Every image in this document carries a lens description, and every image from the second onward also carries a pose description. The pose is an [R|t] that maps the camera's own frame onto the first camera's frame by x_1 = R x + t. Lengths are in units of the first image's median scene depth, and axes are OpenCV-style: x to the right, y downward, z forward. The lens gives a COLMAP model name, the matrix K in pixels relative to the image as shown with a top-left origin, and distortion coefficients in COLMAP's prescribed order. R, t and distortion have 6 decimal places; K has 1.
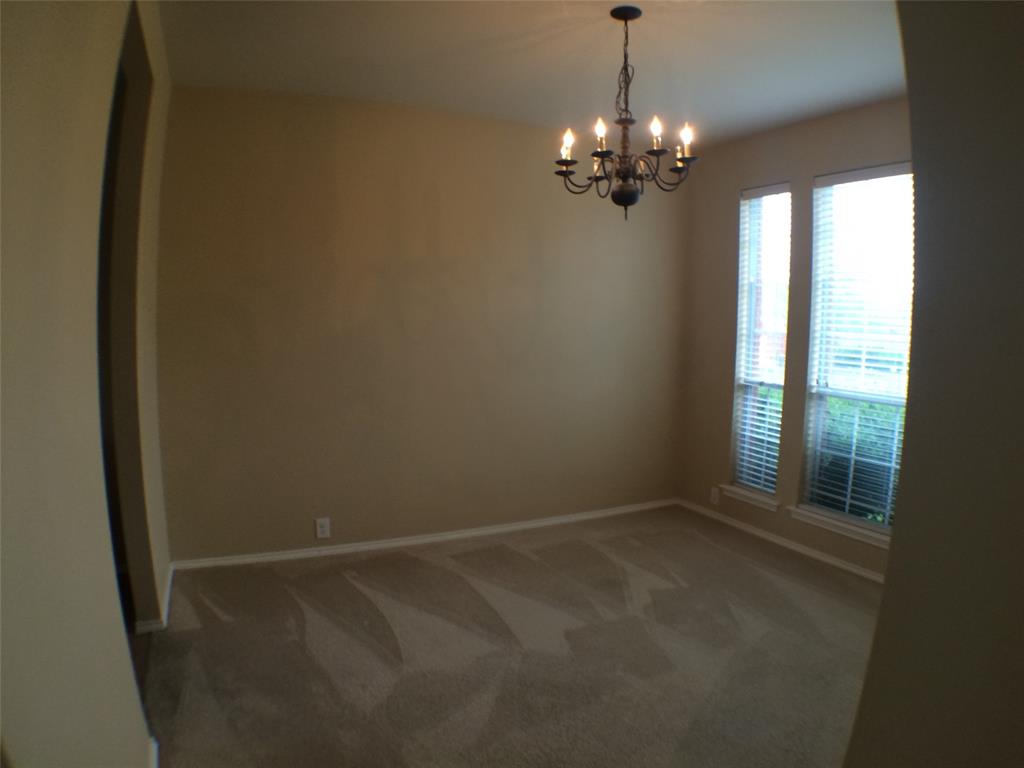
lens RADIAL K [[624.8, 0, 512.3], [0, 624.8, 365.2], [0, 0, 1]] dist [-0.169070, 0.000369]
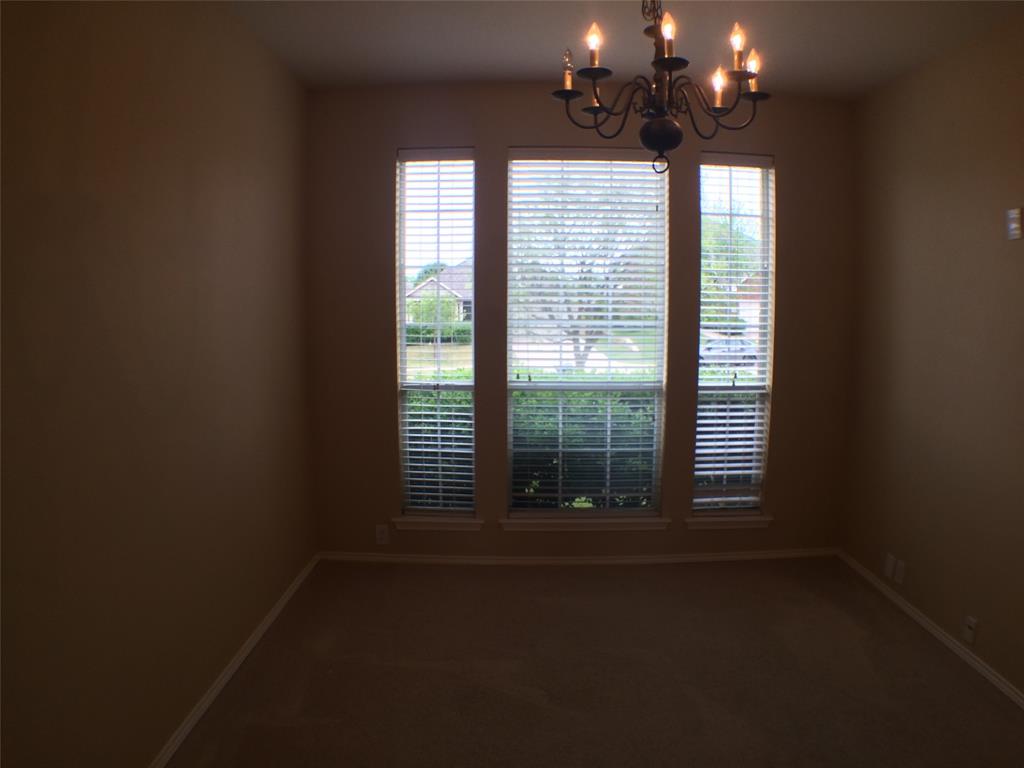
lens RADIAL K [[624.8, 0, 512.3], [0, 624.8, 365.2], [0, 0, 1]] dist [-0.169070, 0.000369]
pose [[0.475193, -0.105244, 0.873565, -0.307559], [0.084135, 0.993706, 0.073952, -0.058331], [-0.875850, 0.038356, 0.481057, 0.538727]]
